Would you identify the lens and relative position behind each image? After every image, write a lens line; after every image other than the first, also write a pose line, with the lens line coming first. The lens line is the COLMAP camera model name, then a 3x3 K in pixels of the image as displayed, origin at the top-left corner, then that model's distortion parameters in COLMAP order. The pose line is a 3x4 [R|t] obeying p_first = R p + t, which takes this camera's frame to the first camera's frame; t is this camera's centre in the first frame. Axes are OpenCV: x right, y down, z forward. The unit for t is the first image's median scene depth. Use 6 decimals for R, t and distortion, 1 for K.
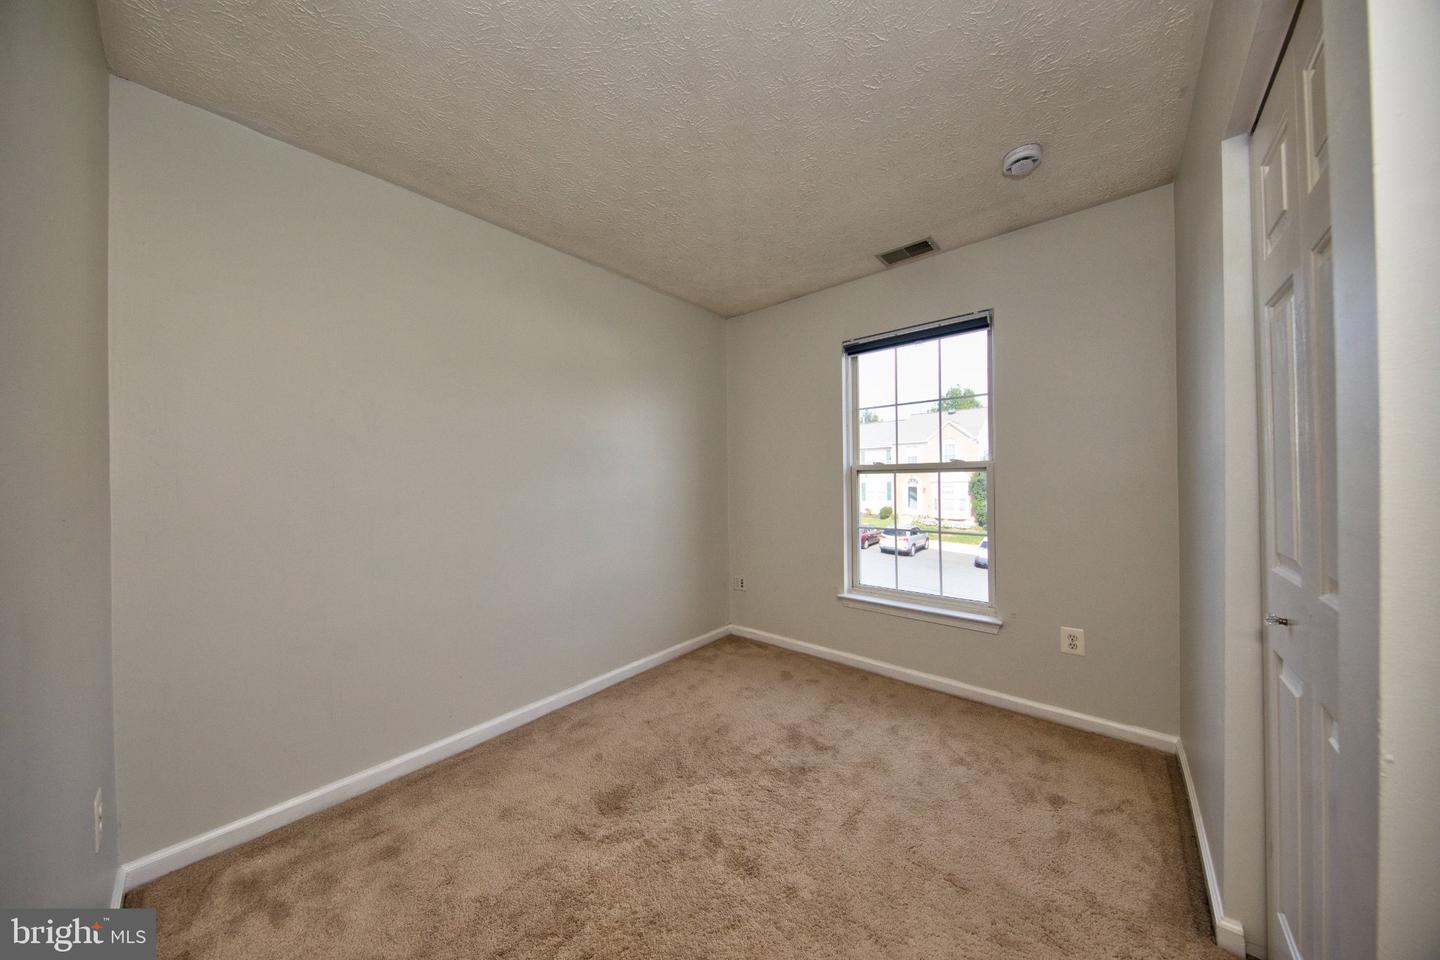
lens RADIAL K [[456.6, 0, 707.6], [0, 456.6, 477.0], [0, 0, 1]] dist [0.006249, -0.000908]
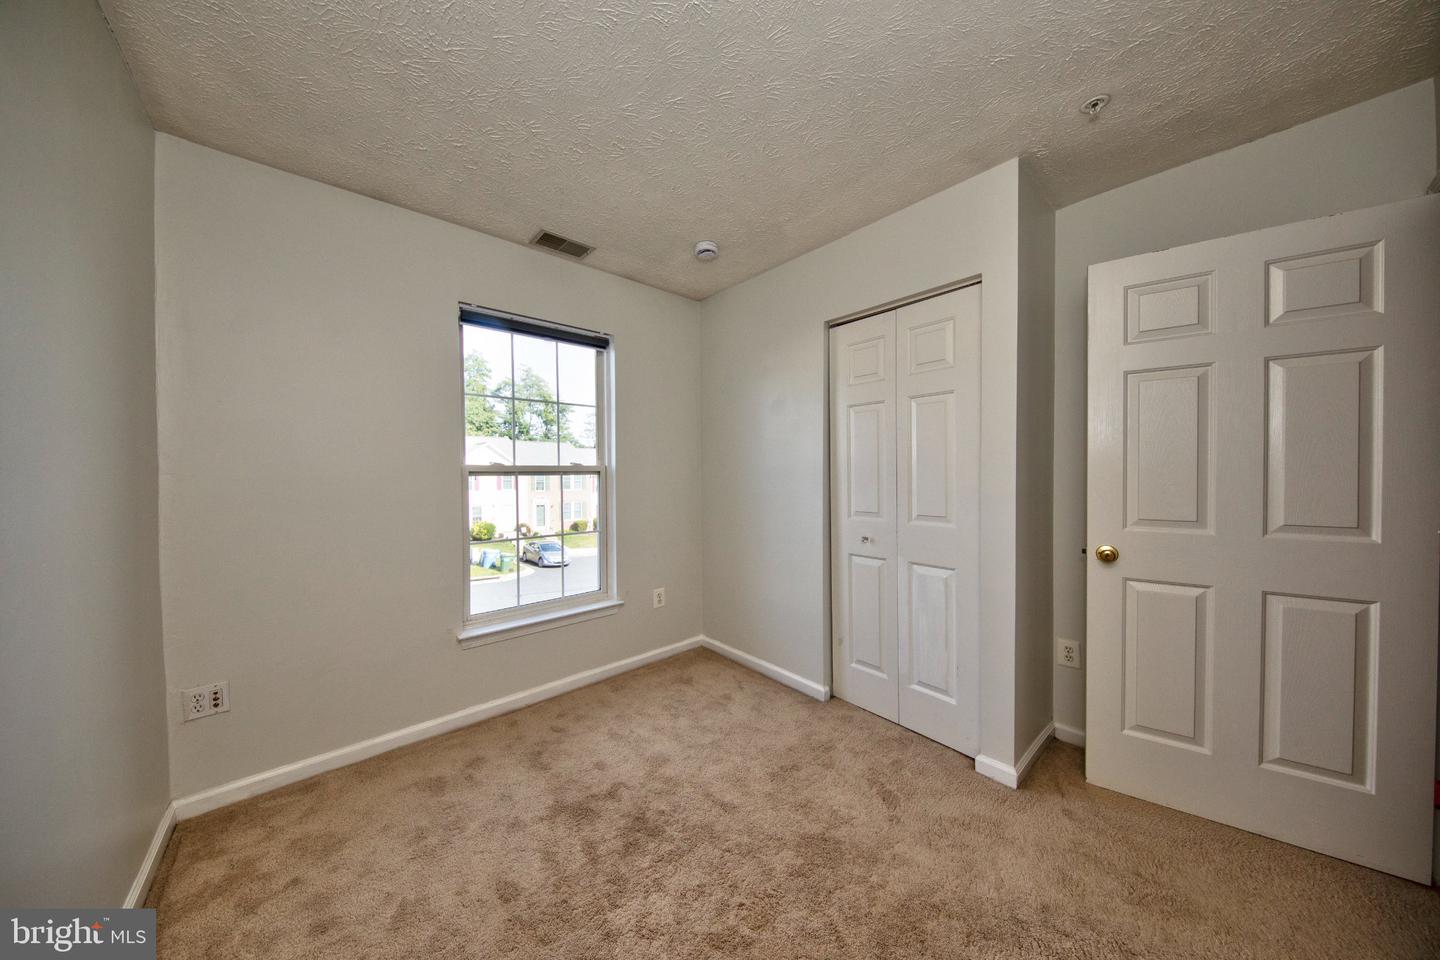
lens RADIAL K [[456.6, 0, 723.9], [0, 456.6, 479.3], [0, 0, 1]] dist [0.006249, -0.000908]
pose [[0.120739, -0.001804, 0.992683, -0.464436], [0.001812, 0.999997, 0.001597, -0.002456], [-0.992683, 0.001606, 0.120742, 0.542521]]
